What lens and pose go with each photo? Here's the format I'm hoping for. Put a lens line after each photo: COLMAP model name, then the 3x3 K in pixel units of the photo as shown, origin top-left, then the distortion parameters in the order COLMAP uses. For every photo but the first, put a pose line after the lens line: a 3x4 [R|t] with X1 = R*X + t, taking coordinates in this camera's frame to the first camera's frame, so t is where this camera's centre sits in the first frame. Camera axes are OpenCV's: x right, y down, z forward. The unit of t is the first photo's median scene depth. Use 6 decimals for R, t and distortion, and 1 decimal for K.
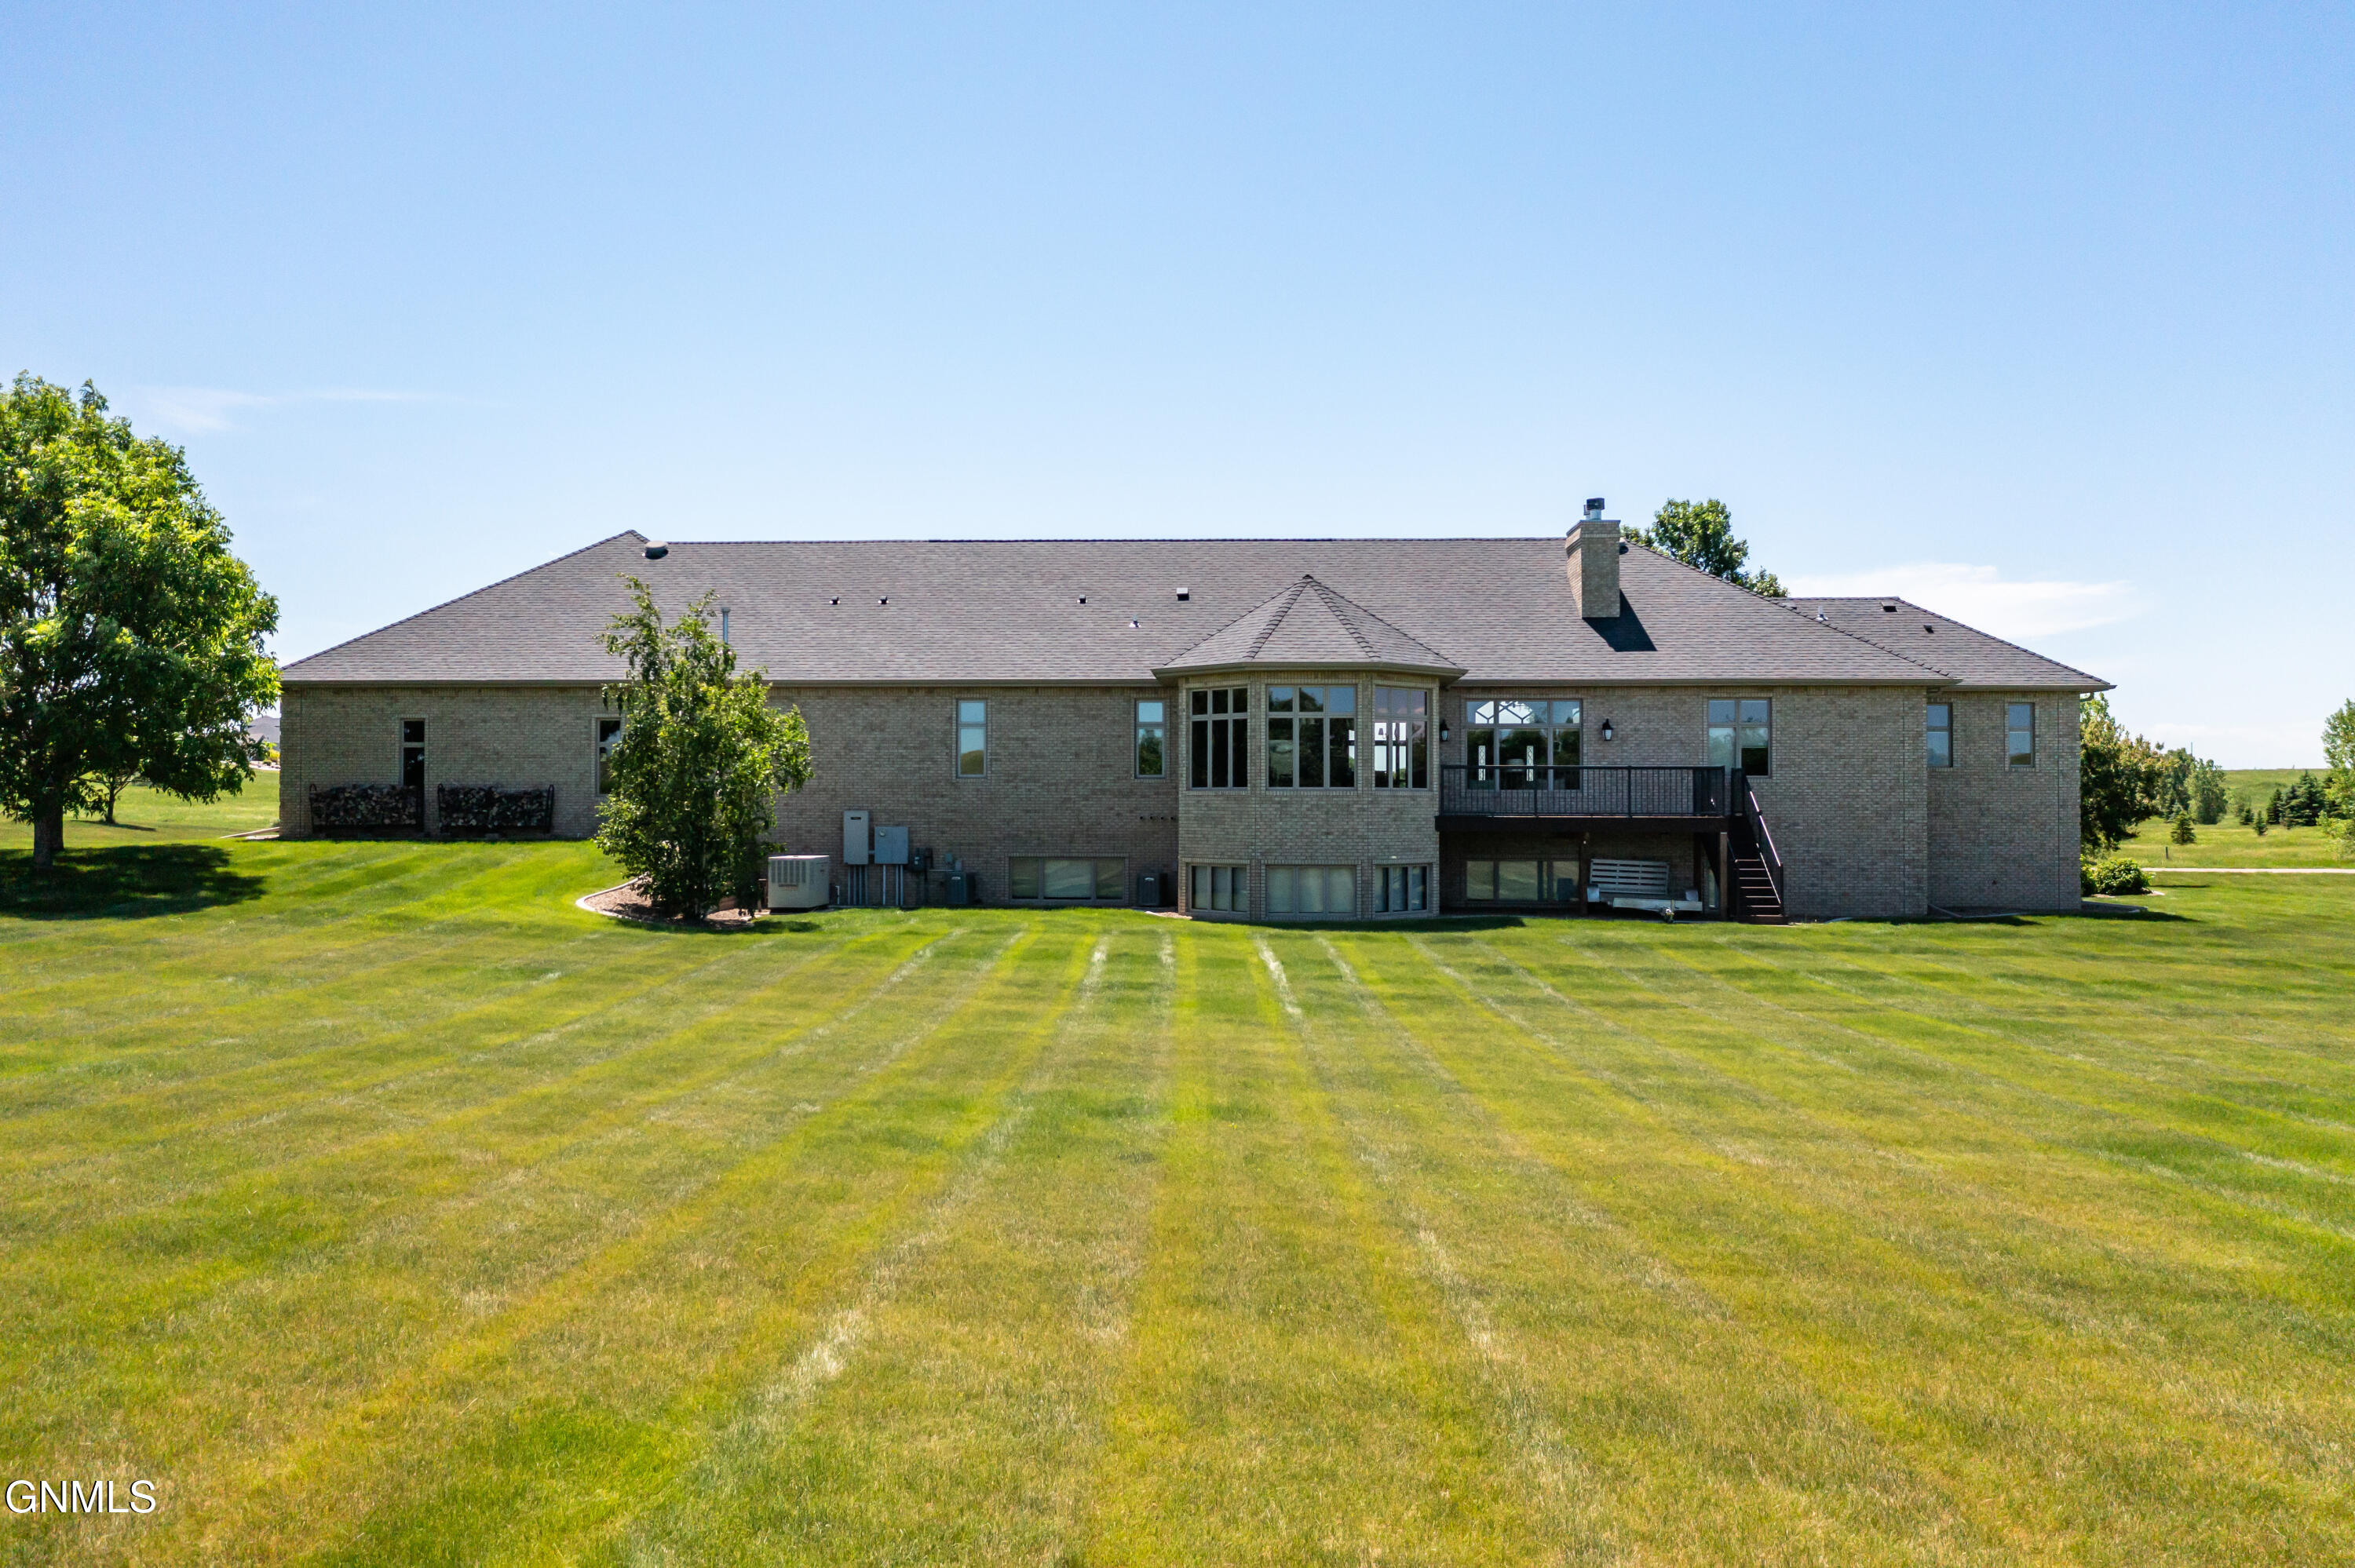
lens RADIAL K [[1858.5, 0, 1183.4], [0, 1858.5, 787.6], [0, 0, 1]] dist [-0.010357, 0.006392]
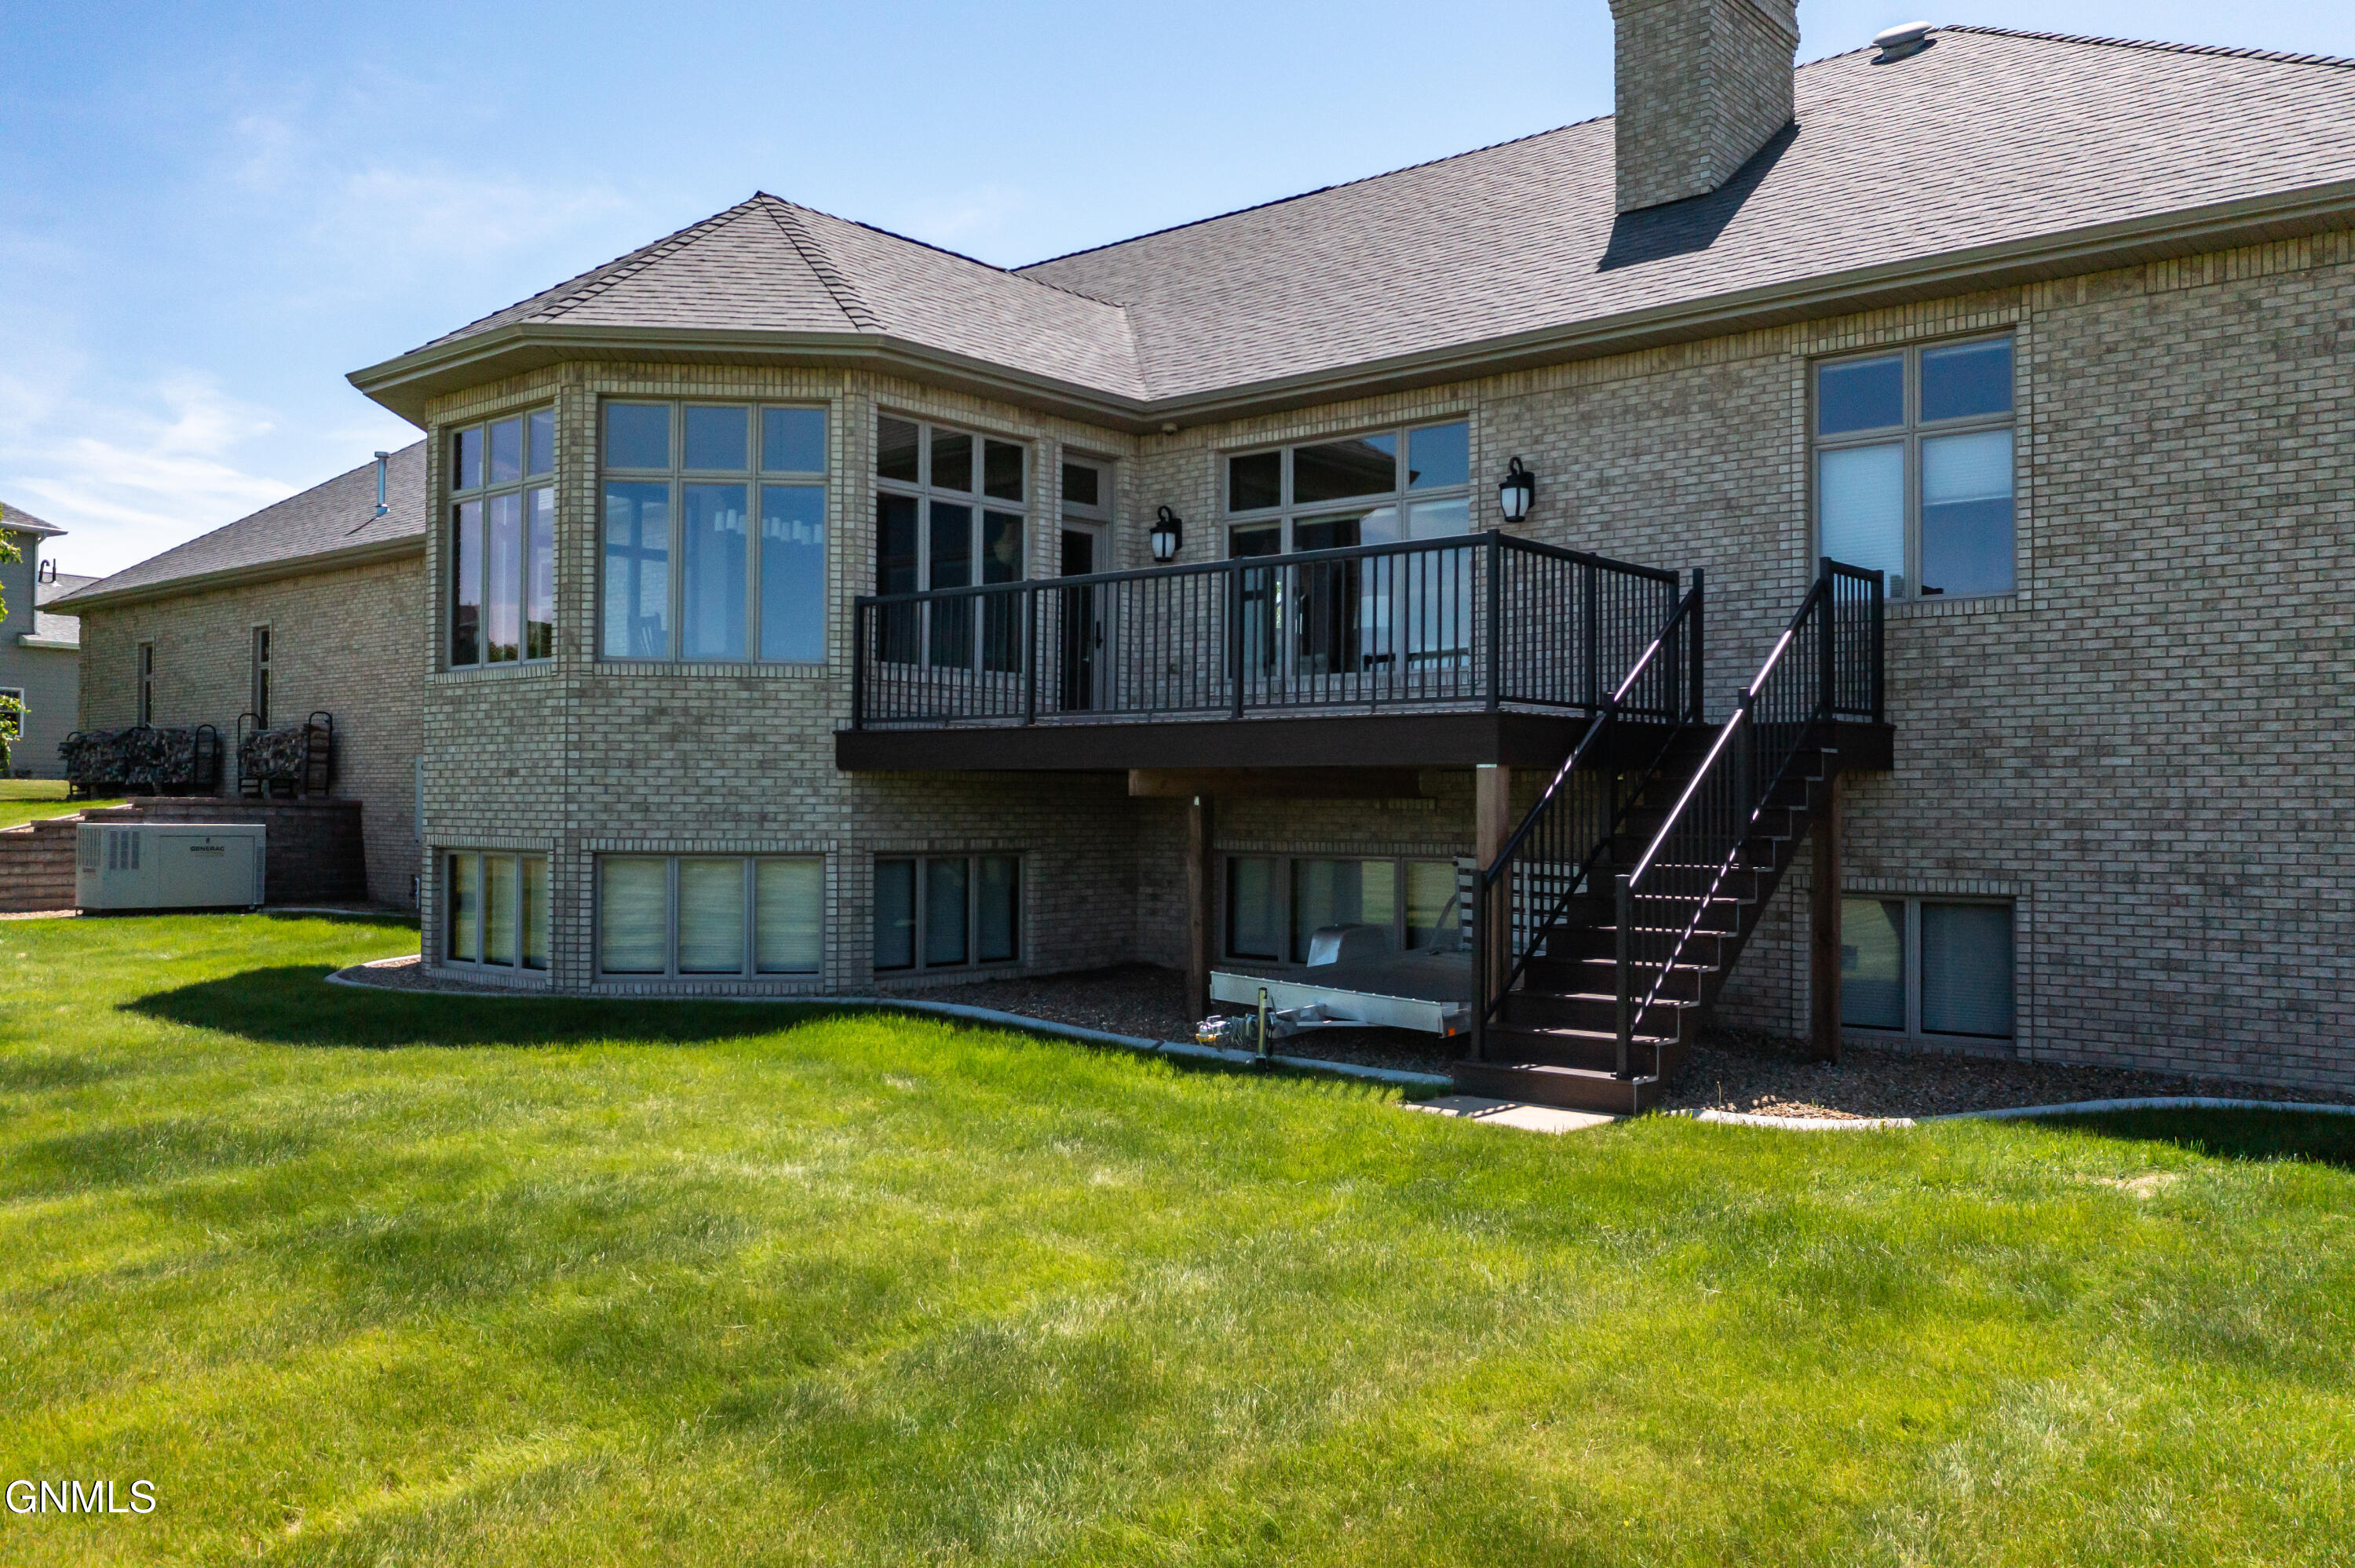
lens RADIAL K [[1858.5, 0, 1174.9], [0, 1858.5, 781.3], [0, 0, 1]] dist [-0.010357, 0.006392]
pose [[0.790397, -0.005491, -0.612570, 0.391800], [0.001679, 0.999975, -0.006797, 0.026263], [0.612592, 0.004344, 0.790387, 0.685965]]
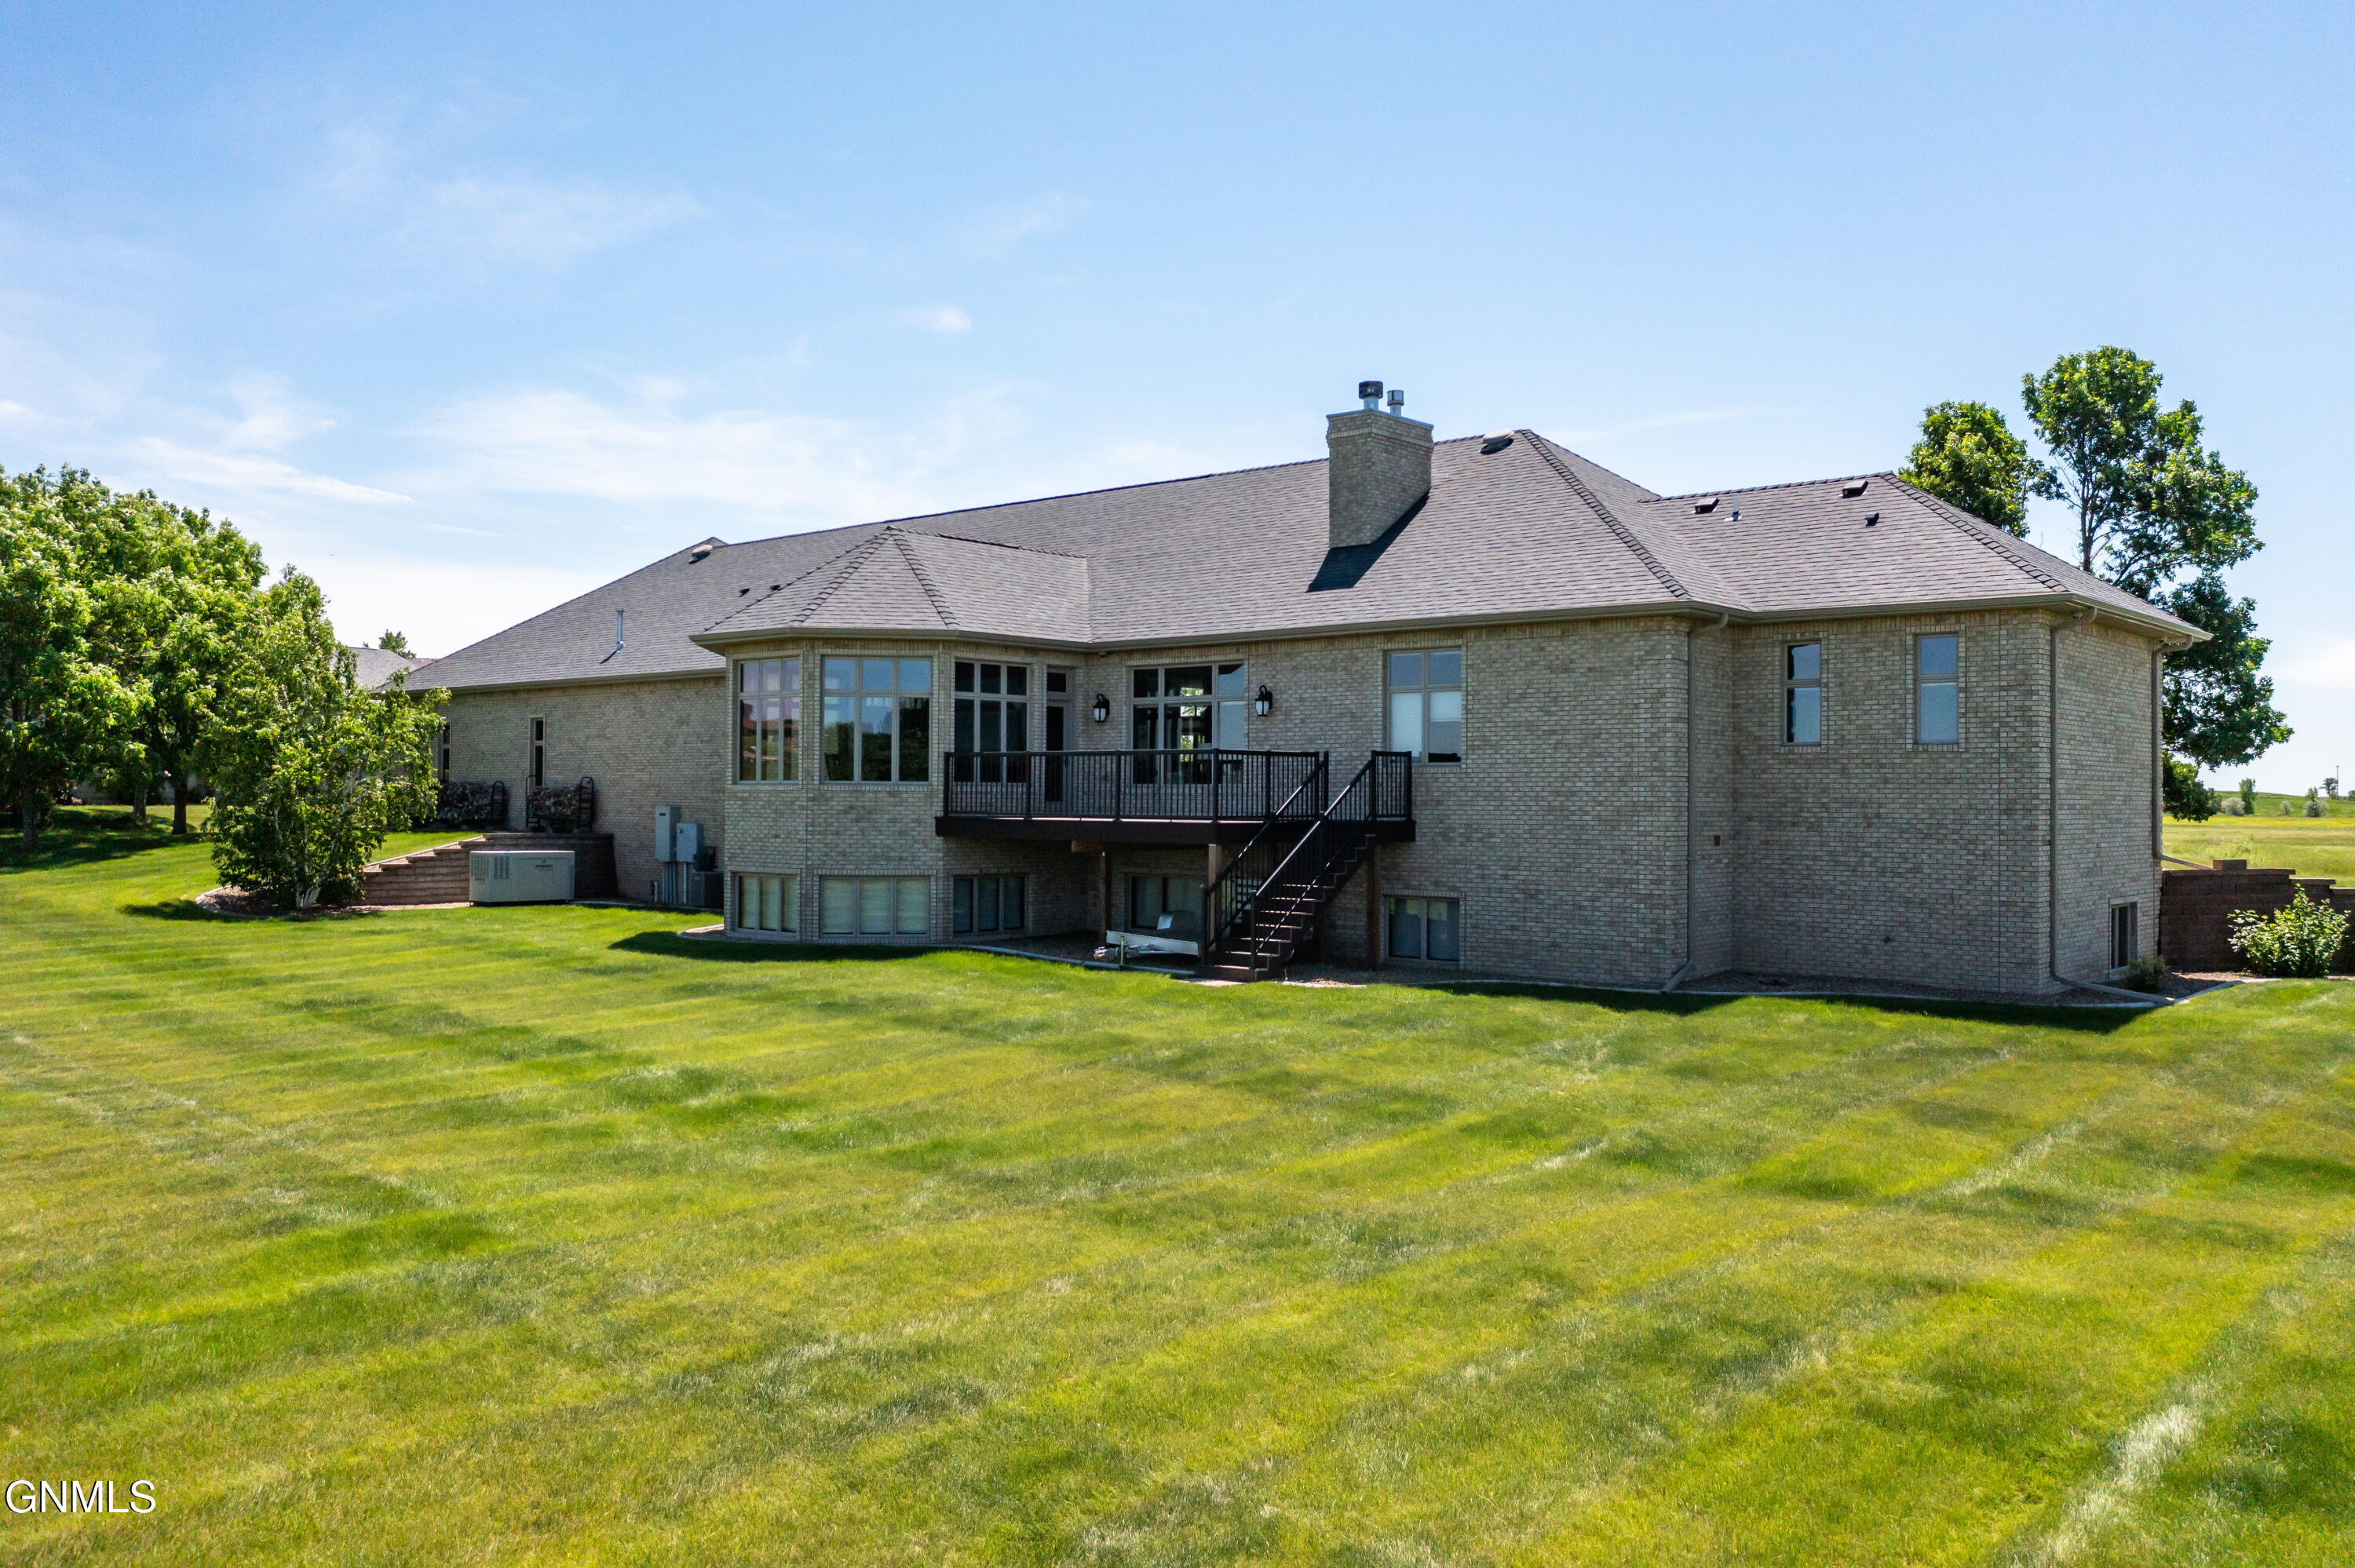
lens RADIAL K [[1858.5, 0, 1177.0], [0, 1858.5, 791.3], [0, 0, 1]] dist [-0.010357, 0.006392]
pose [[0.783505, 0.000634, -0.621385, 0.653912], [0.001049, 0.999997, 0.002343, 0.002435], [0.621384, -0.002487, 0.783502, 0.411290]]
